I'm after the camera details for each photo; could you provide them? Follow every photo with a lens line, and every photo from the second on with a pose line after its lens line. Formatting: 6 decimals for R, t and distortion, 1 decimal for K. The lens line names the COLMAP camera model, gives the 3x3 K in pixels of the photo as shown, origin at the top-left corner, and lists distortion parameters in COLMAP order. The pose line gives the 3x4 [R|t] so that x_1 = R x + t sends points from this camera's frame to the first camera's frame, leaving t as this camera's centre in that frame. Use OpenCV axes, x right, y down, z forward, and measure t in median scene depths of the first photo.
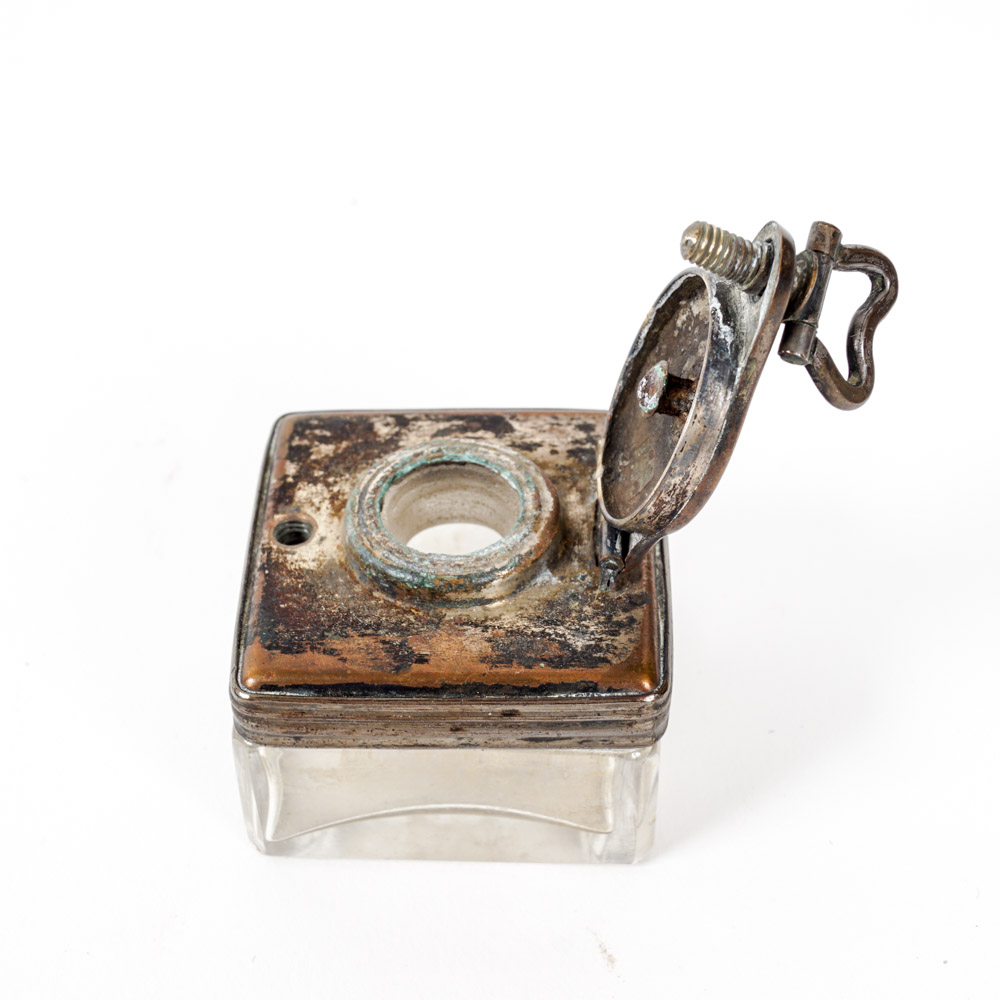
lens RADIAL K [[2018.5, 0, 499.8], [0, 2018.5, 500.2], [0, 0, 1]] dist [-0.056712, 0.000000]
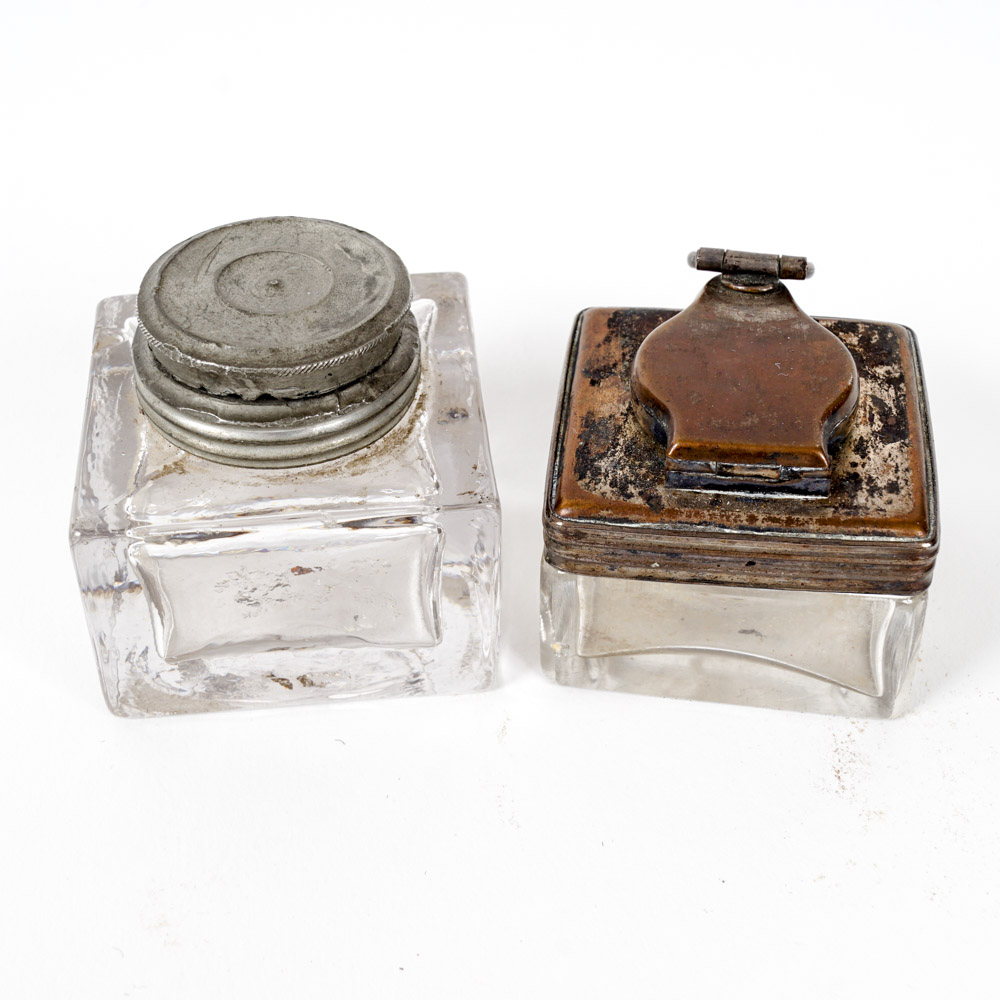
lens RADIAL K [[1769.7, 0, 501.3], [0, 1769.7, 499.5], [0, 0, 1]] dist [-0.039480, 0.000000]
pose [[-0.097469, 0.651839, -0.752068, 0.781519], [-0.670441, 0.515472, 0.533664, -0.399416], [0.735533, 0.556233, 0.386776, 0.559250]]
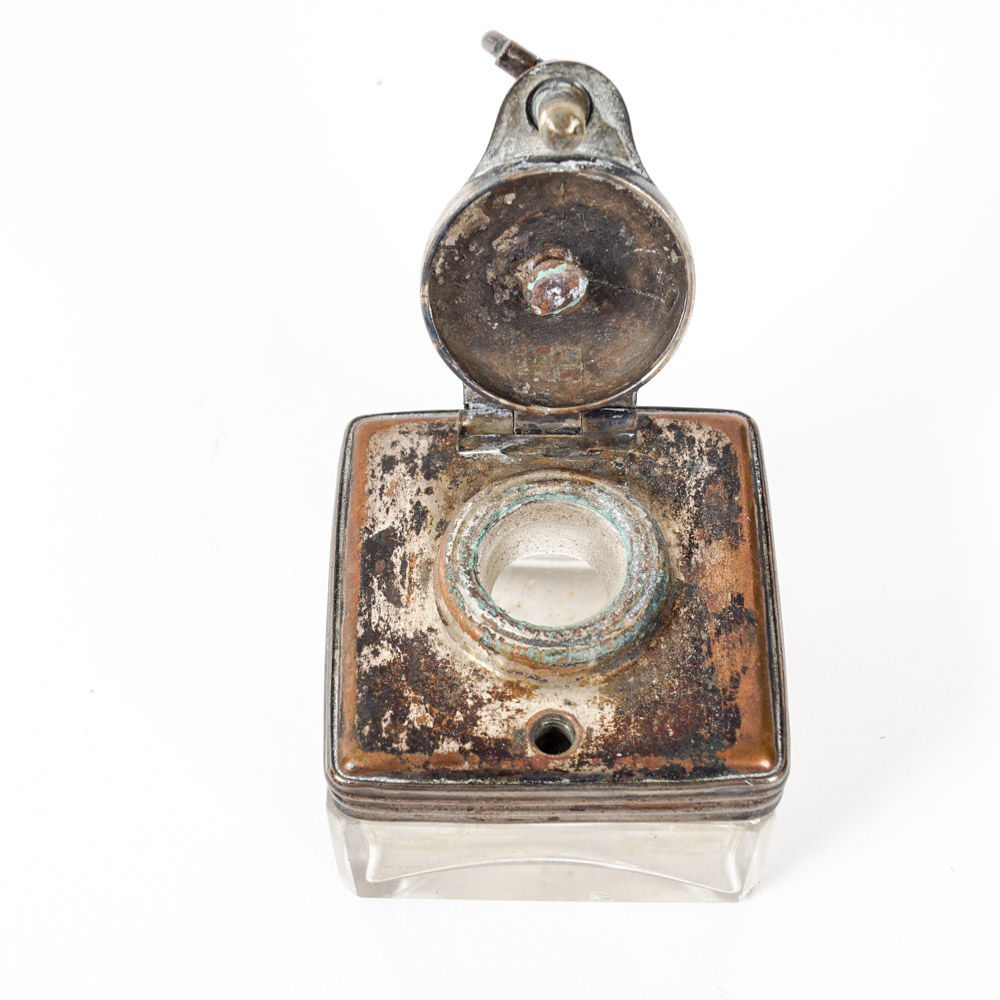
lens RADIAL K [[2018.5, 0, 499.2], [0, 2018.5, 499.7], [0, 0, 1]] dist [-0.056712, 0.000000]
pose [[-0.020079, -0.820129, 0.571826, -0.536530], [0.699334, 0.397221, 0.594262, -0.582667], [-0.714513, 0.411830, 0.565568, 0.483531]]
